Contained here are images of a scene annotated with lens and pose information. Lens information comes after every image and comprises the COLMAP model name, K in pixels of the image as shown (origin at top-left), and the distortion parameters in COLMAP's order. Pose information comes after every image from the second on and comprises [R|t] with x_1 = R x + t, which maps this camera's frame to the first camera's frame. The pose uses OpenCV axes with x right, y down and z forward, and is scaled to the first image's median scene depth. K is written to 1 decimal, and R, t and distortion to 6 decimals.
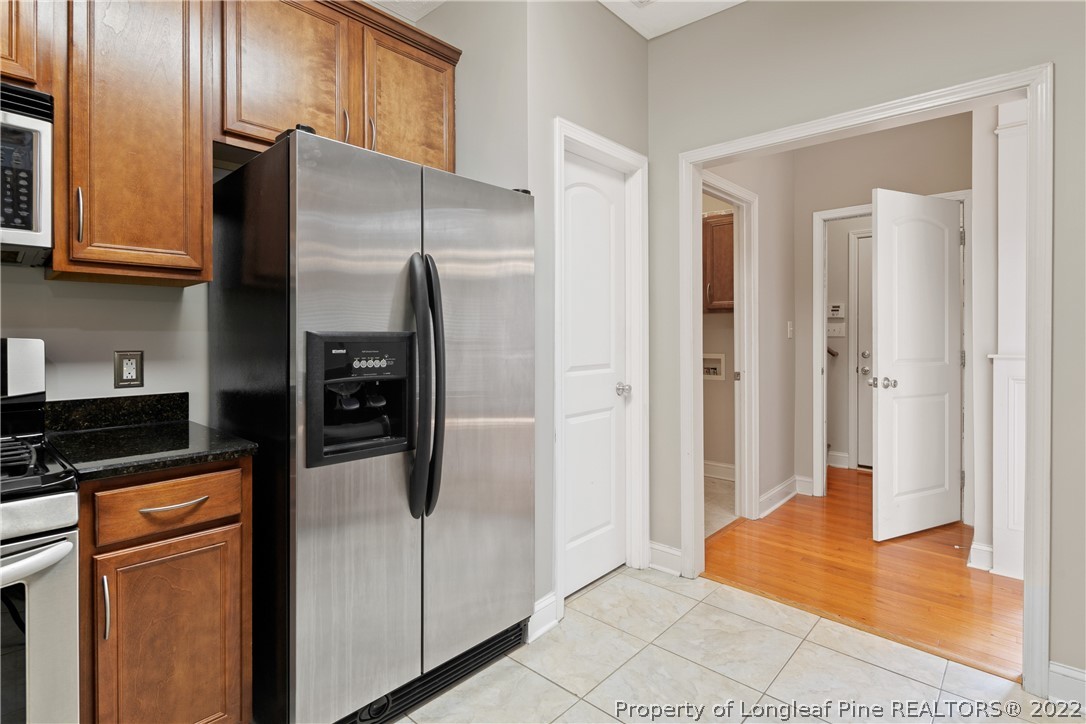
lens RADIAL K [[534.2, 0, 550.1], [0, 534.2, 330.4], [0, 0, 1]] dist [0.004839, -0.006094]
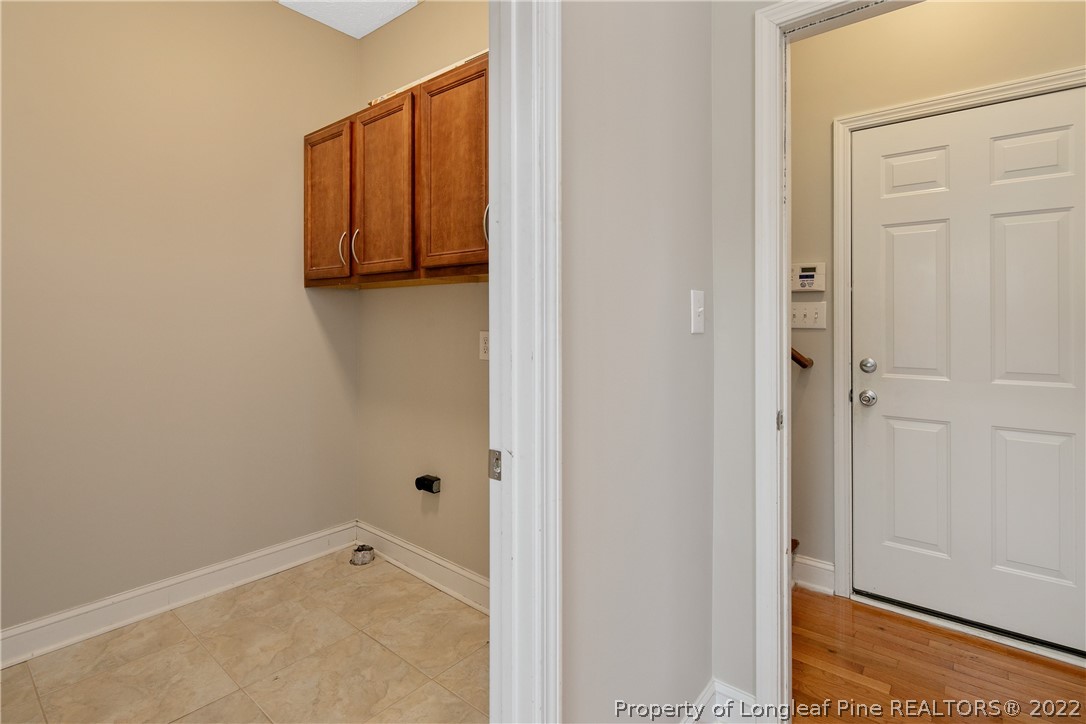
lens RADIAL K [[534.2, 0, 545.3], [0, 534.2, 322.3], [0, 0, 1]] dist [0.004839, -0.006094]
pose [[0.998924, -0.002065, 0.046337, 0.267273], [0.002088, 0.999998, -0.000462, 0.005160], [-0.046336, 0.000558, 0.998926, 0.515048]]
